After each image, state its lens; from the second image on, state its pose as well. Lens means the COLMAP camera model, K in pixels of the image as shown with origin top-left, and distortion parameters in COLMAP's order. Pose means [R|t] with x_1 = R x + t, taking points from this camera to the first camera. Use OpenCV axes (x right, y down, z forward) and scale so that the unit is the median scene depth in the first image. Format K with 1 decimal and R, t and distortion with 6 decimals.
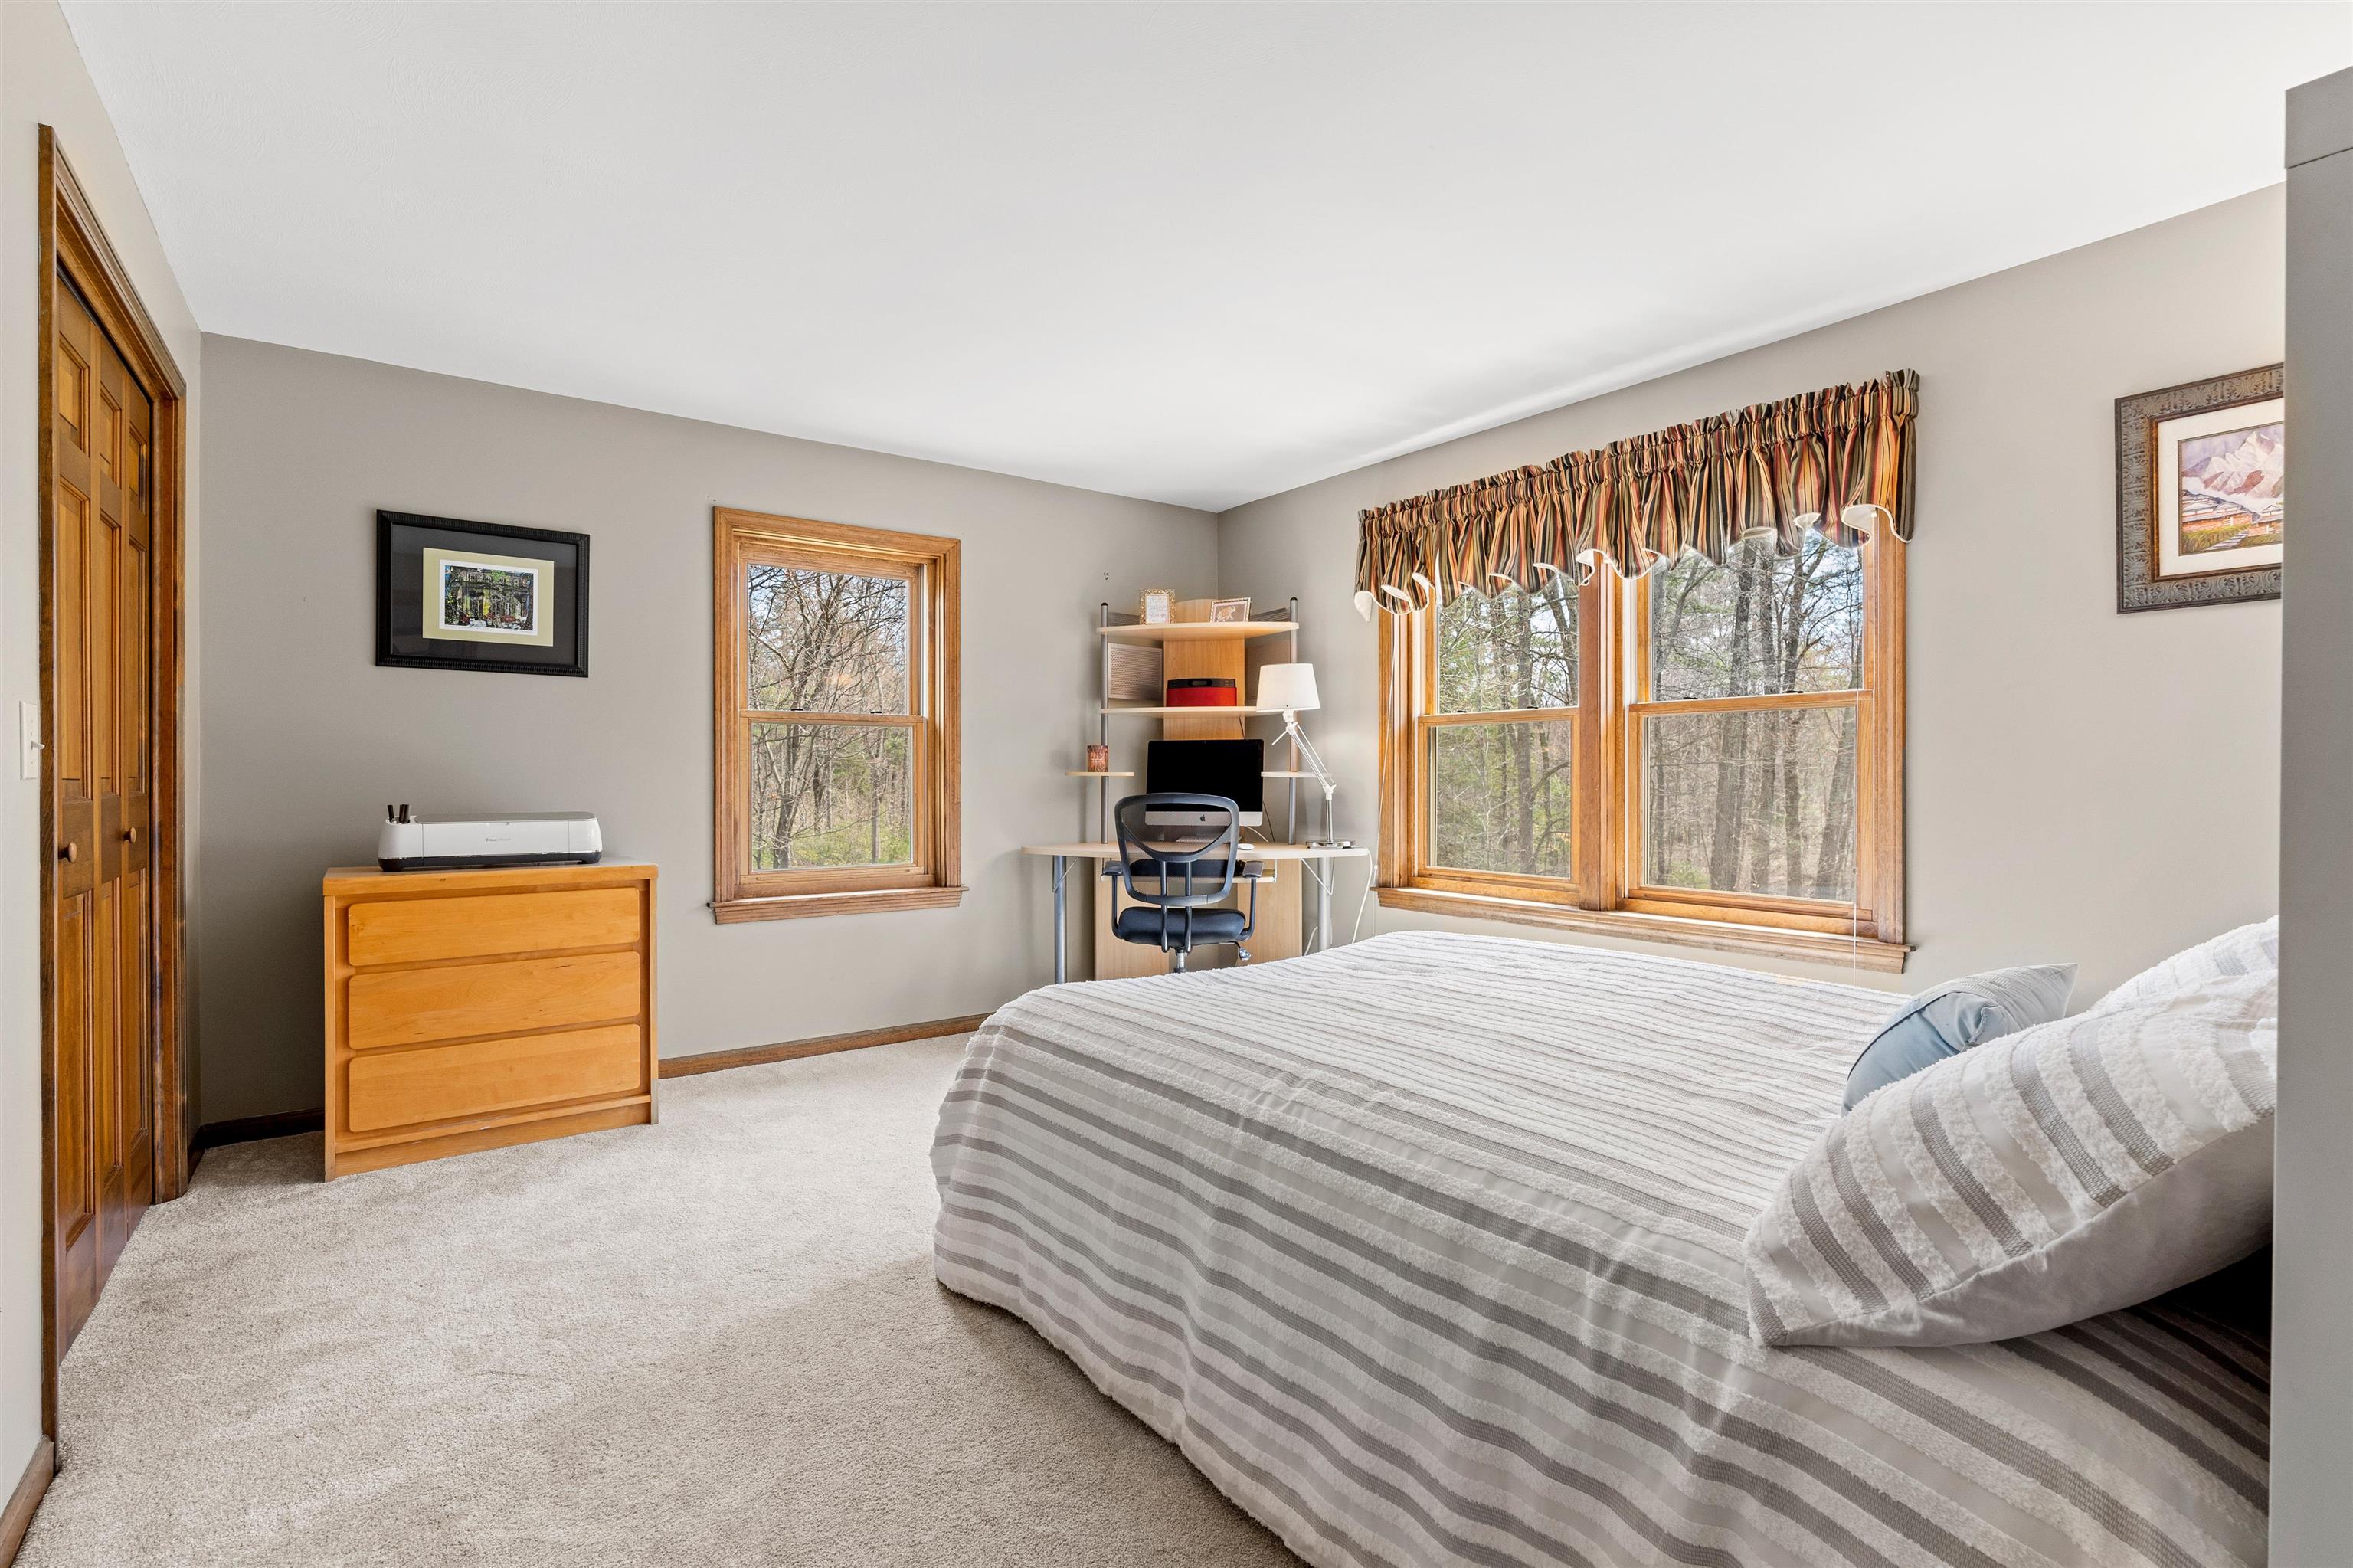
lens RADIAL K [[1075.7, 0, 1176.3], [0, 1075.7, 776.7], [0, 0, 1]] dist [-0.005674, 0.000412]
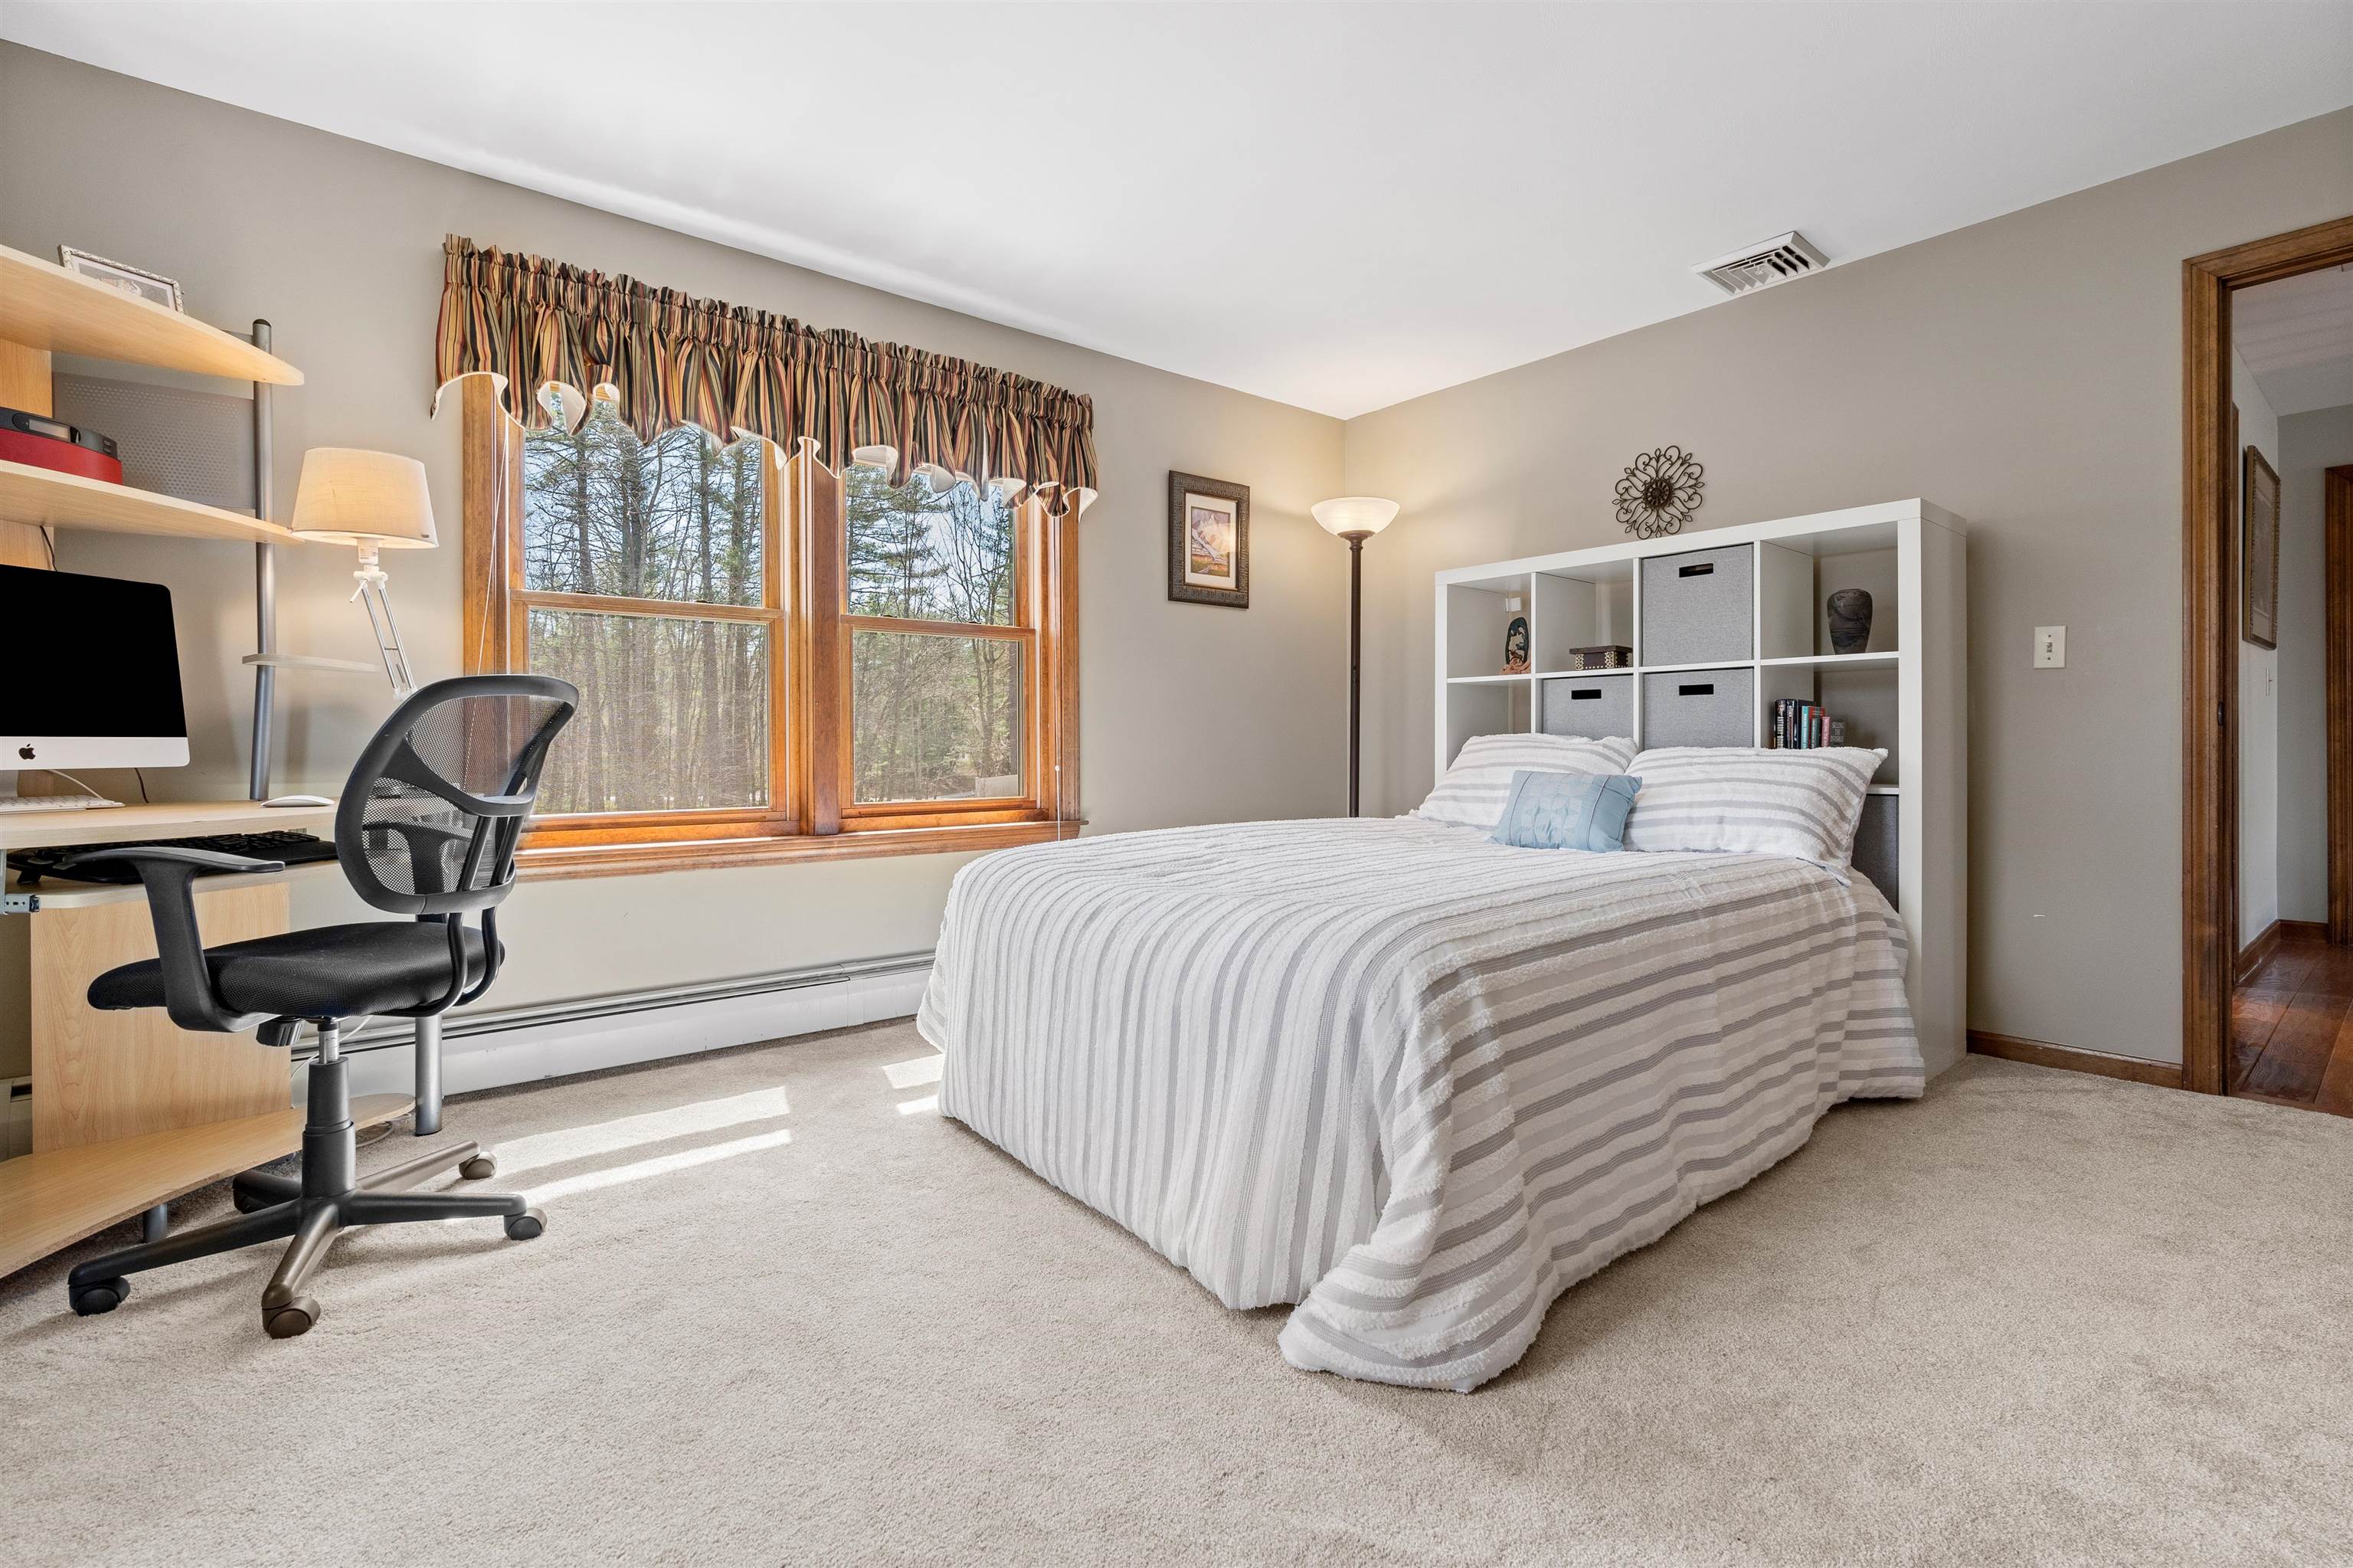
lens RADIAL K [[1059.4, 0, 1168.3], [0, 1059.4, 757.5], [0, 0, 1]] dist [-0.021701, 0.000463]
pose [[-0.045112, -0.010065, 0.998931, -0.585491], [0.005710, 0.999930, 0.010333, 0.056544], [-0.998966, 0.006170, -0.045051, 0.839517]]
